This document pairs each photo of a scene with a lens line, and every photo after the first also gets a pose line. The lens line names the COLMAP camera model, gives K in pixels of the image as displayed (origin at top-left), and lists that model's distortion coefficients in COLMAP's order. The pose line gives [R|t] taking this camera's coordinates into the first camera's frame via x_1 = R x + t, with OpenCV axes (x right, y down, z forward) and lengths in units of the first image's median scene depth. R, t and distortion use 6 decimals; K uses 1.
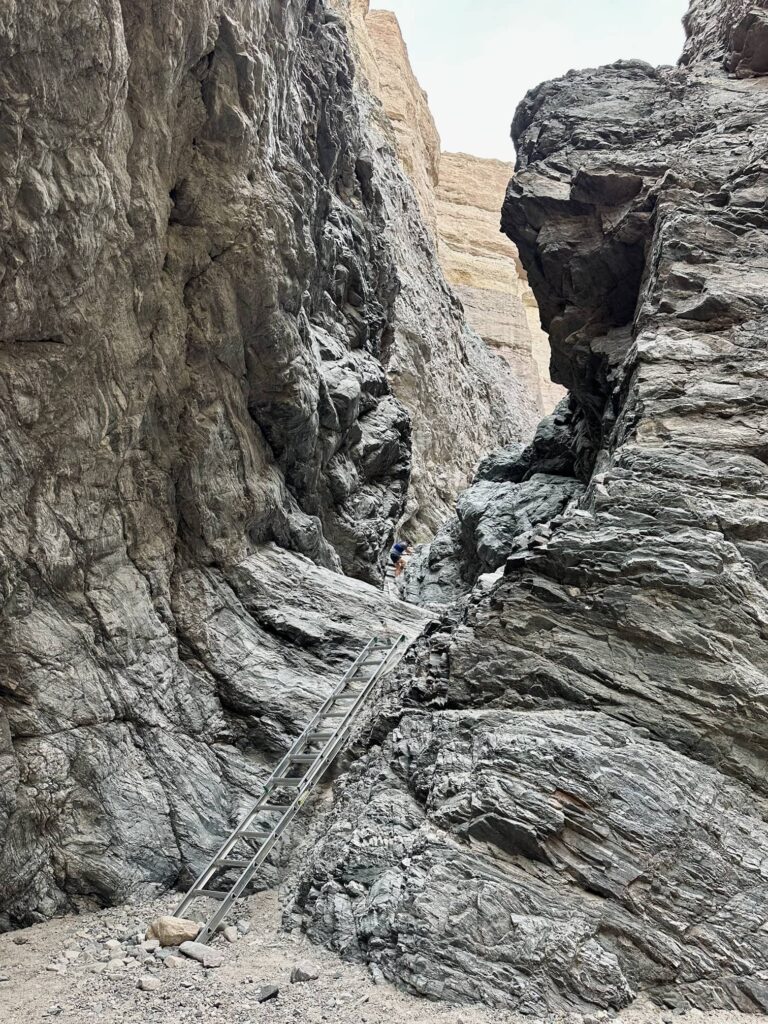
lens RADIAL K [[735.5, 0, 384.0], [0, 735.5, 512.0], [0, 0, 1]] dist [0.077002, -0.168853]
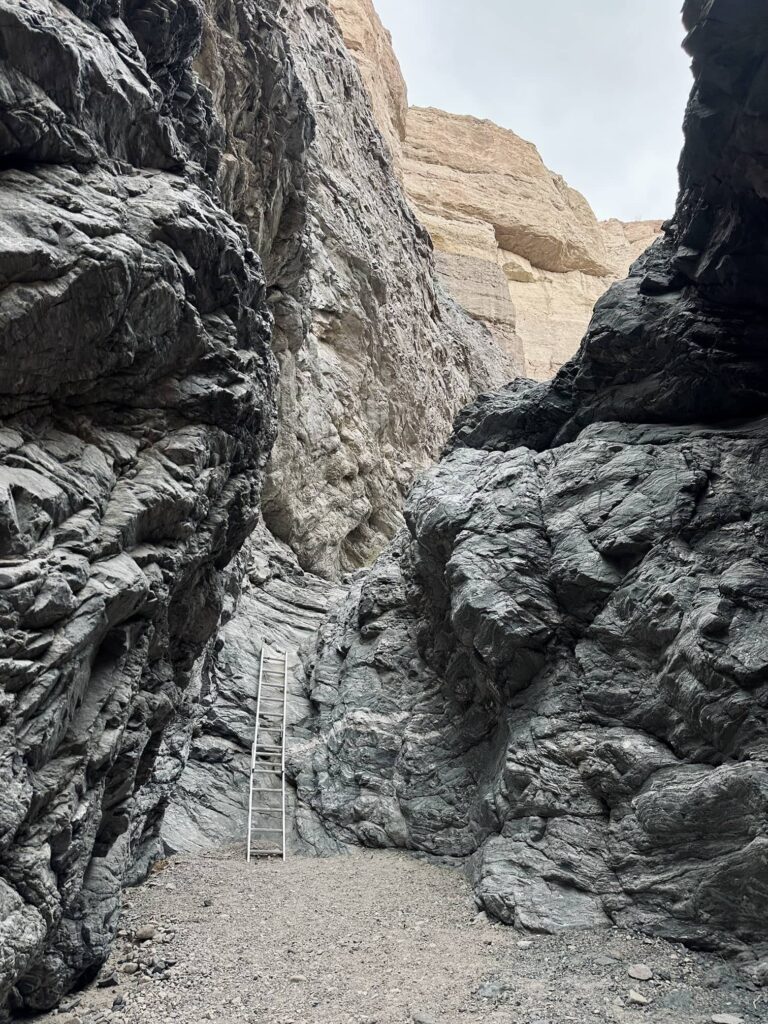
lens RADIAL K [[735.5, 0, 384.0], [0, 735.5, 512.0], [0, 0, 1]] dist [0.077002, -0.168853]
pose [[0.999501, -0.013929, 0.028337, 0.062892], [0.014000, 0.999899, -0.002306, -0.003182], [-0.028302, 0.002702, 0.999596, 0.475254]]
